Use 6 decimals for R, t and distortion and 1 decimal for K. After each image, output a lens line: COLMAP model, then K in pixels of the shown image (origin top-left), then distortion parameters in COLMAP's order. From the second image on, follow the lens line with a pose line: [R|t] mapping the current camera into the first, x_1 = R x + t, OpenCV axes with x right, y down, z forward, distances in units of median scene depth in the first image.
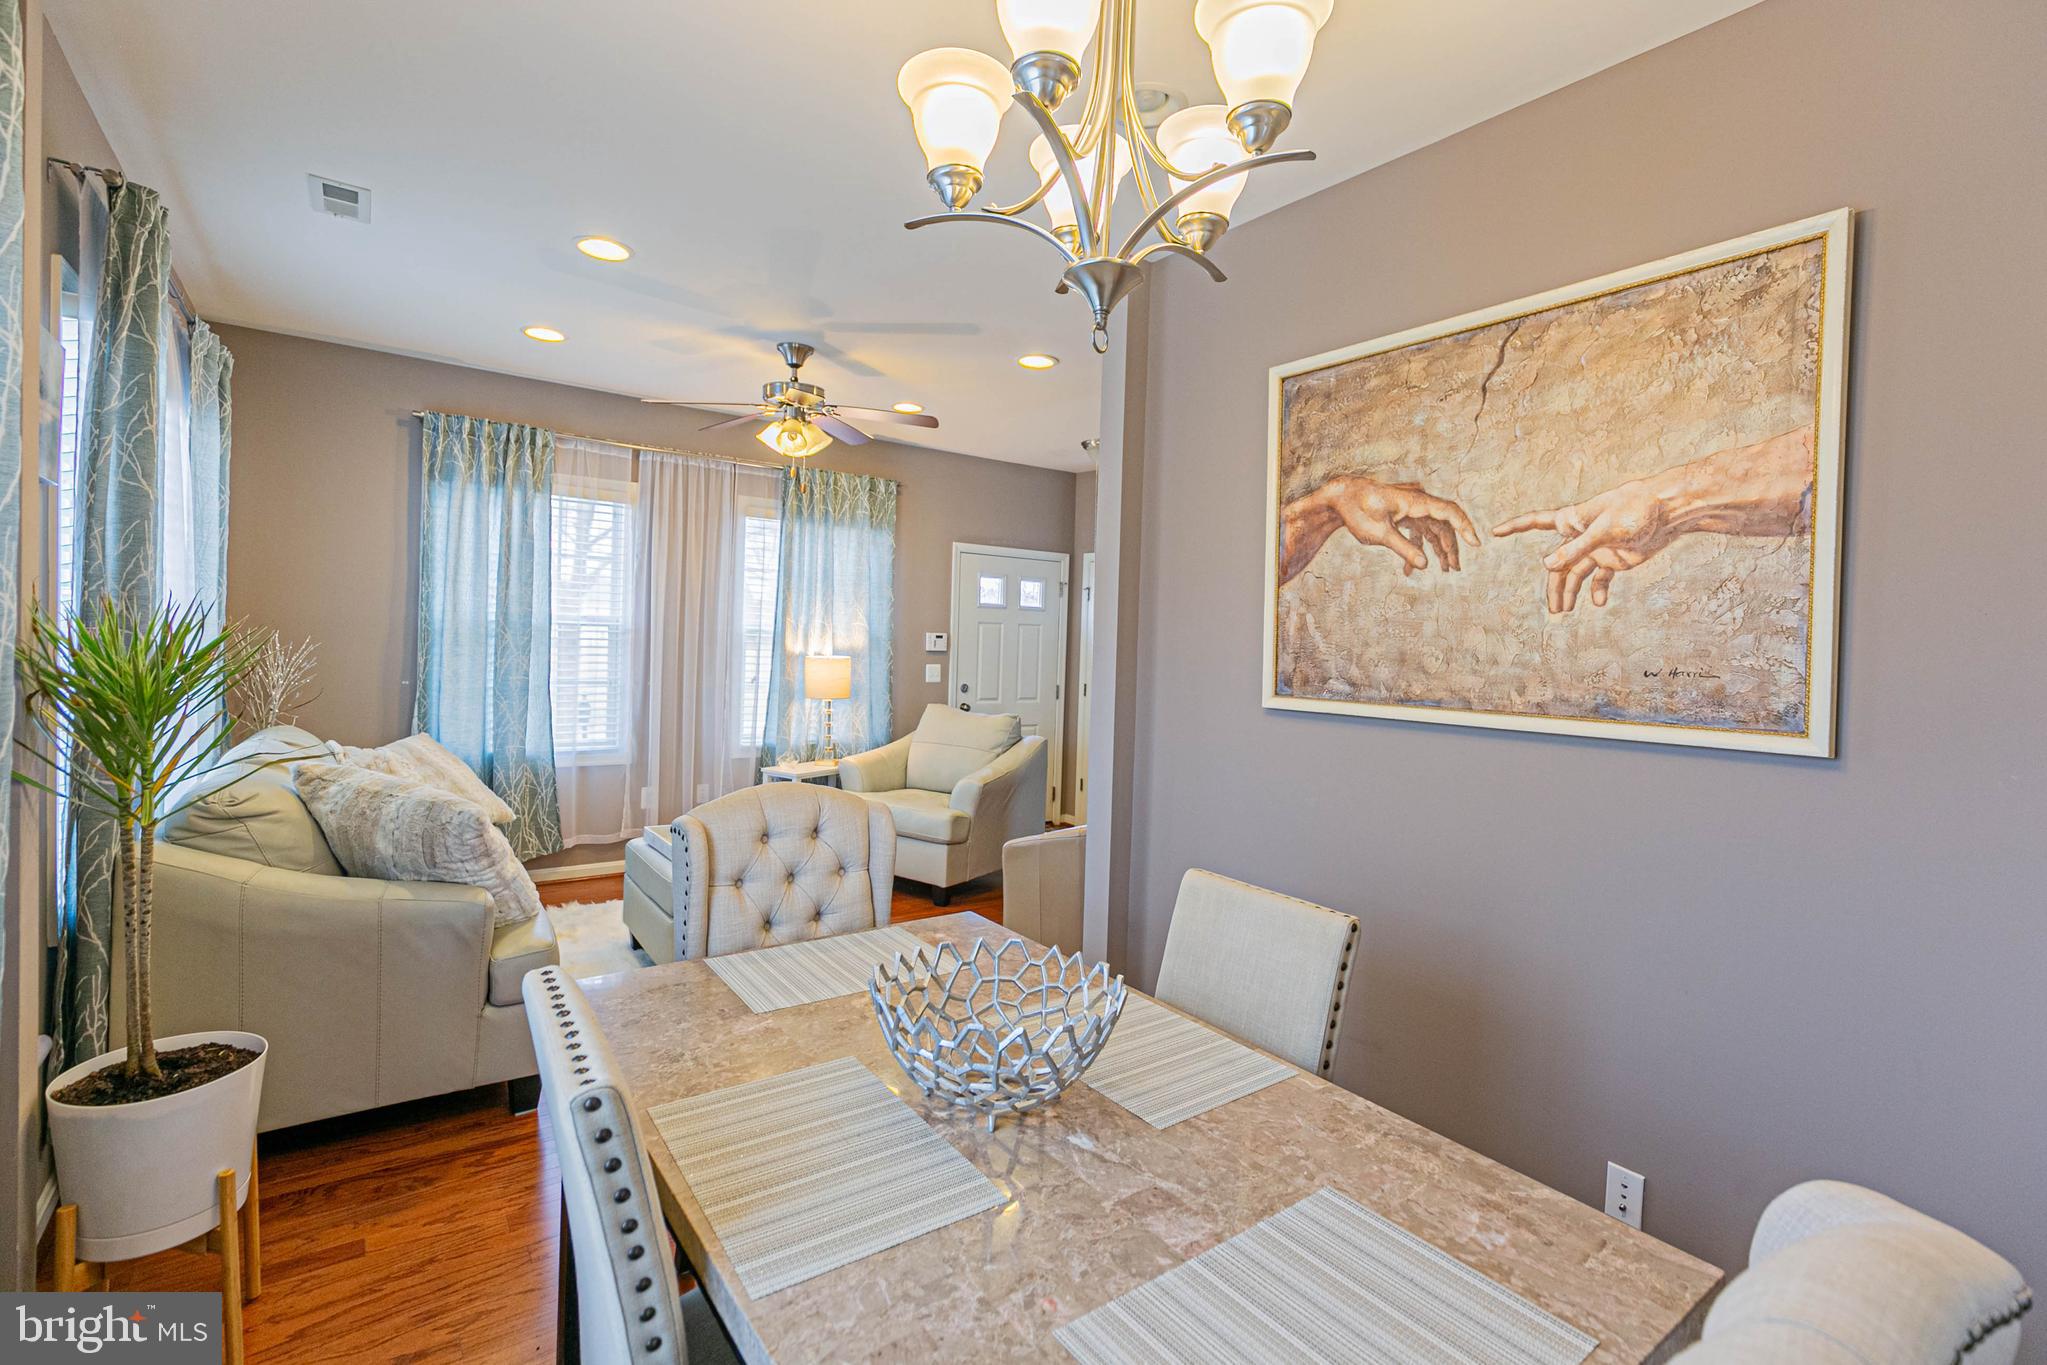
lens RADIAL K [[942.3, 0, 1029.1], [0, 942.3, 663.4], [0, 0, 1]] dist [0.009231, -0.002634]
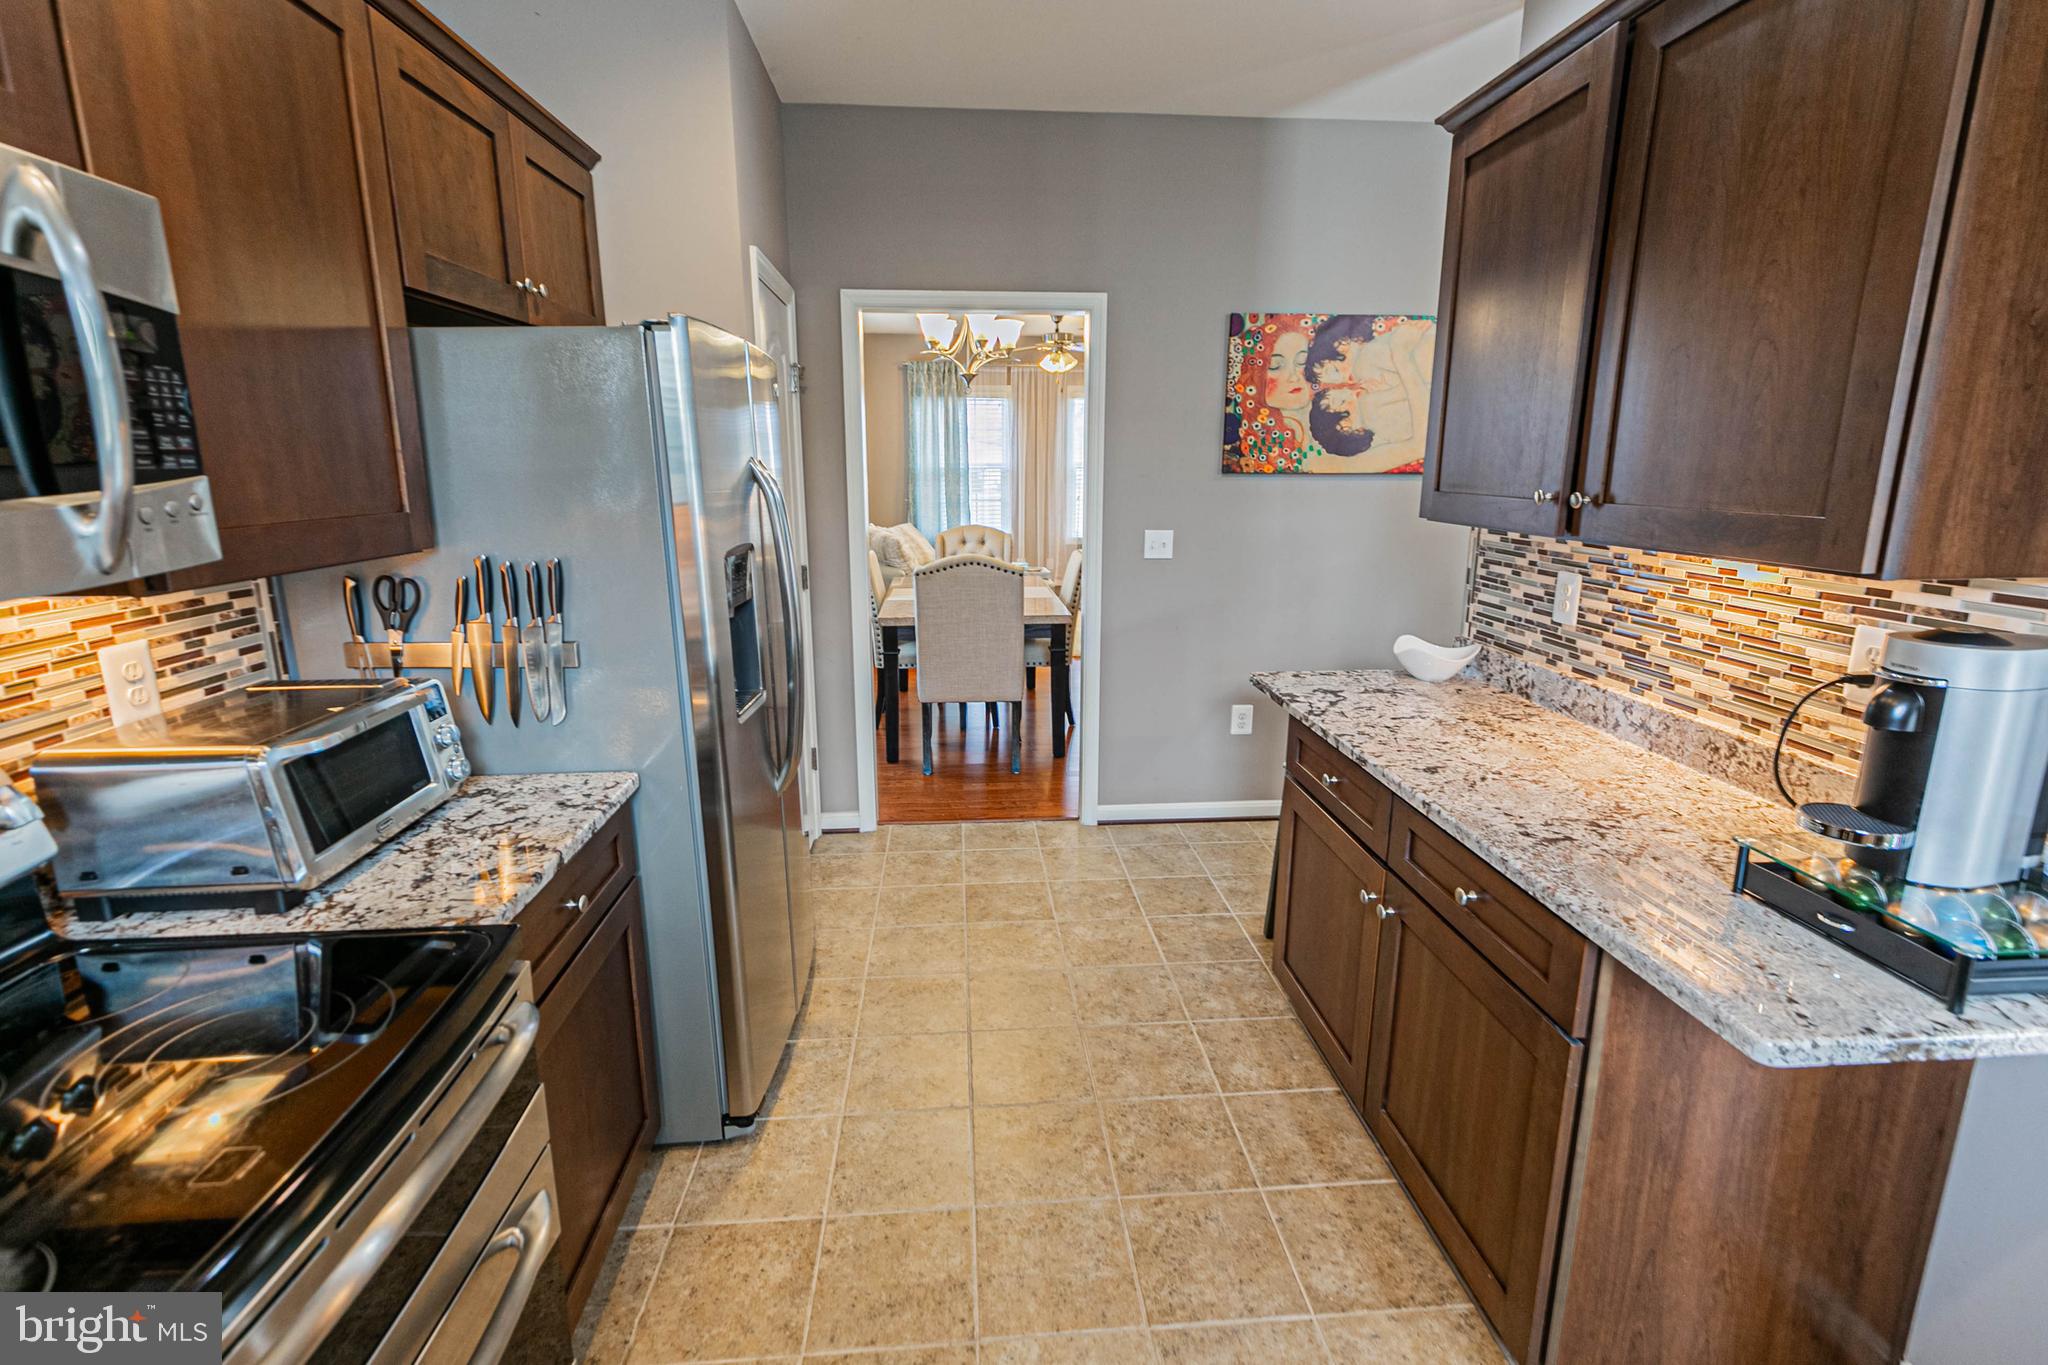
lens RADIAL K [[942.7, 0, 1037.4], [0, 942.7, 671.2], [0, 0, 1]] dist [0.009231, -0.002634]
pose [[0.859188, 0.075912, -0.505998, 0.583360], [0.015414, 0.984644, 0.173895, 0.031245], [0.511429, -0.157208, 0.844823, -0.575601]]
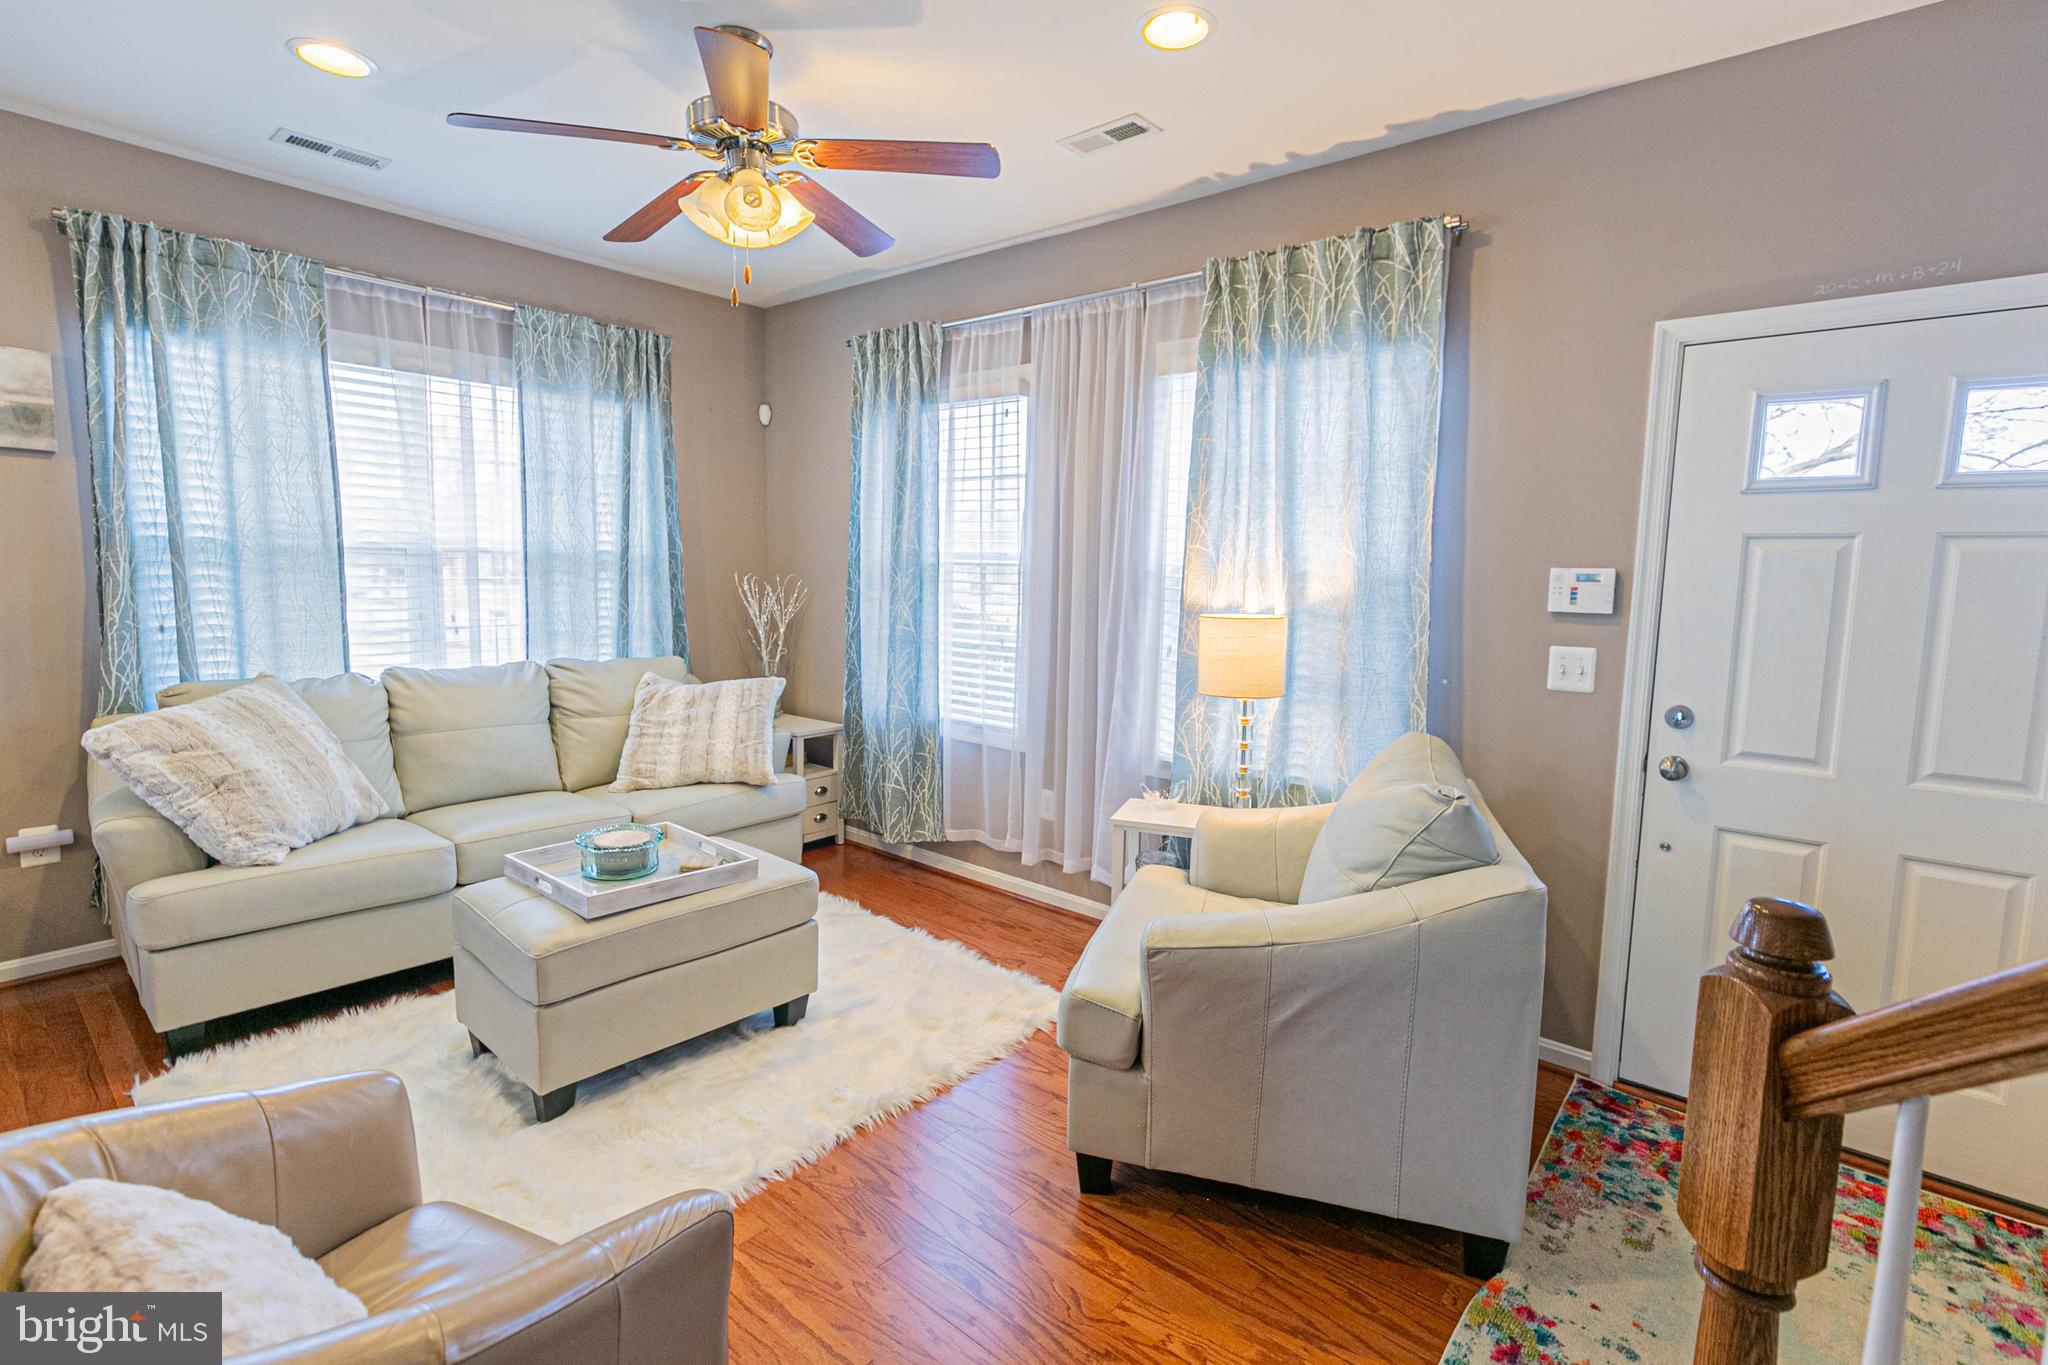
lens RADIAL K [[942.7, 0, 1006.9], [0, 942.7, 670.4], [0, 0, 1]] dist [0.009231, -0.002634]
pose [[0.237456, 0.076144, -0.968409, 0.291746], [-0.042164, 0.996791, 0.068037, -0.007405], [0.970483, 0.024676, 0.239905, 0.830589]]
